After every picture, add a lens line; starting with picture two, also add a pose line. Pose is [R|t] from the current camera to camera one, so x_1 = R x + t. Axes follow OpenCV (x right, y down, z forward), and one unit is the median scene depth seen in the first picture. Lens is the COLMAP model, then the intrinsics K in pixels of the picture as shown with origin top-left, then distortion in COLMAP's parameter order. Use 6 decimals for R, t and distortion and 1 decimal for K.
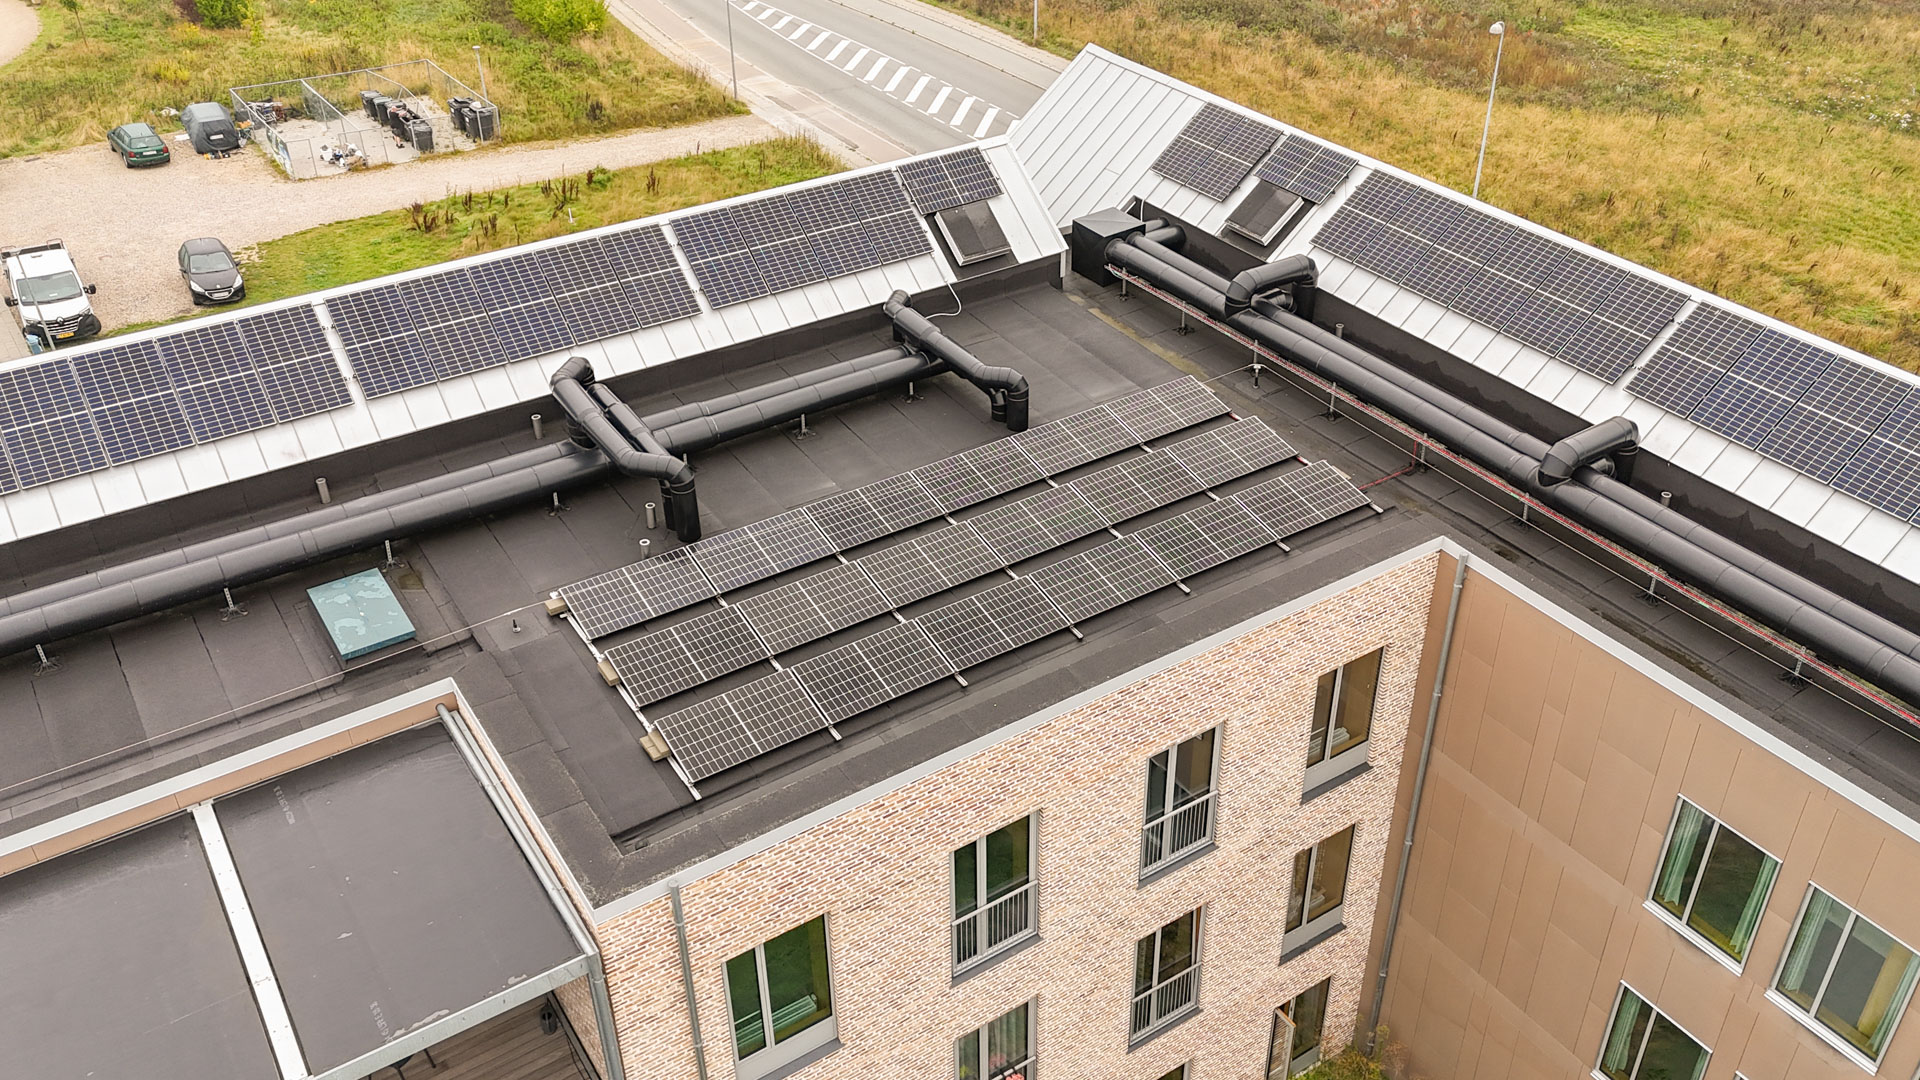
lens RADIAL K [[1574.2, 0, 986.0], [0, 1574.2, 565.0], [0, 0, 1]] dist [0.091614, 0.003506]
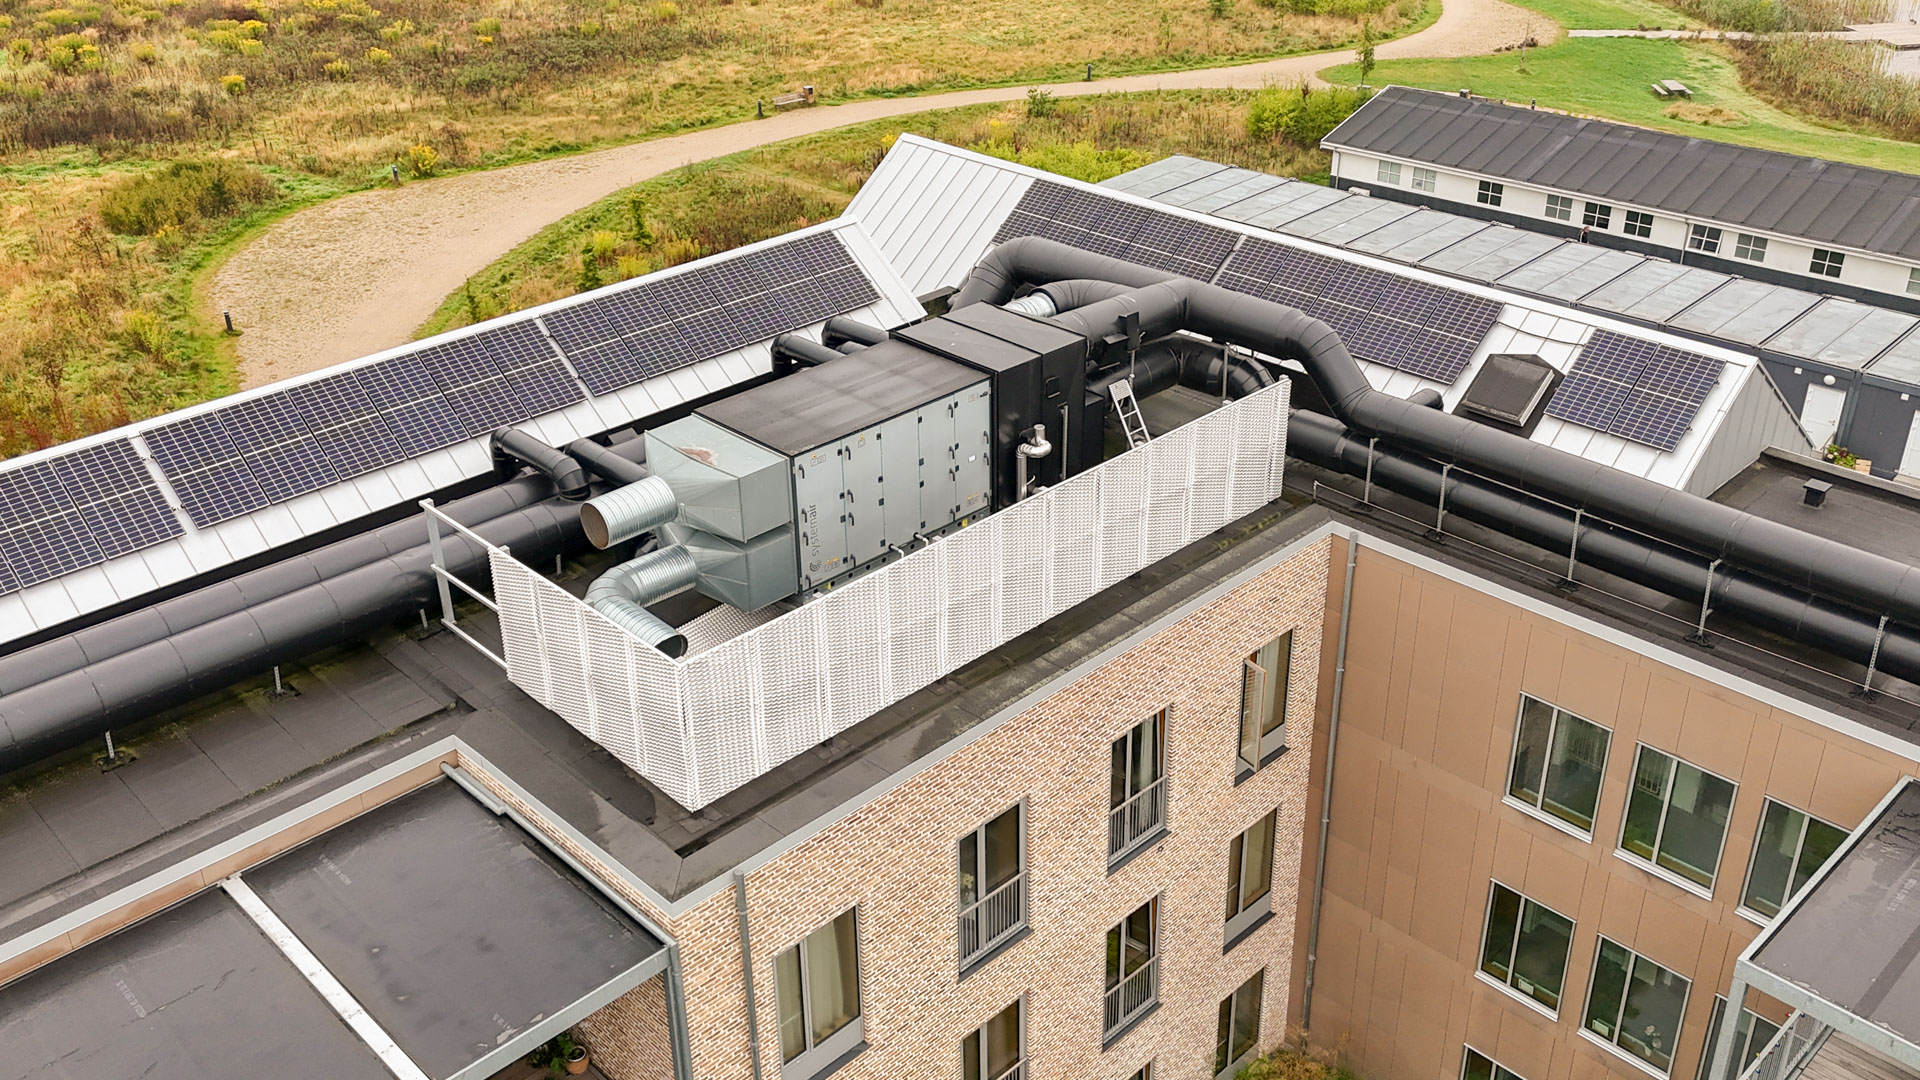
lens RADIAL K [[1711.3, 0, 1003.4], [0, 1711.3, 487.1], [0, 0, 1]] dist [0.086076, -0.003357]
pose [[0.979084, -0.087638, 0.183613, -0.155933], [0.111168, 0.986281, -0.122030, 0.076669], [-0.170400, 0.139889, 0.975395, -0.147674]]
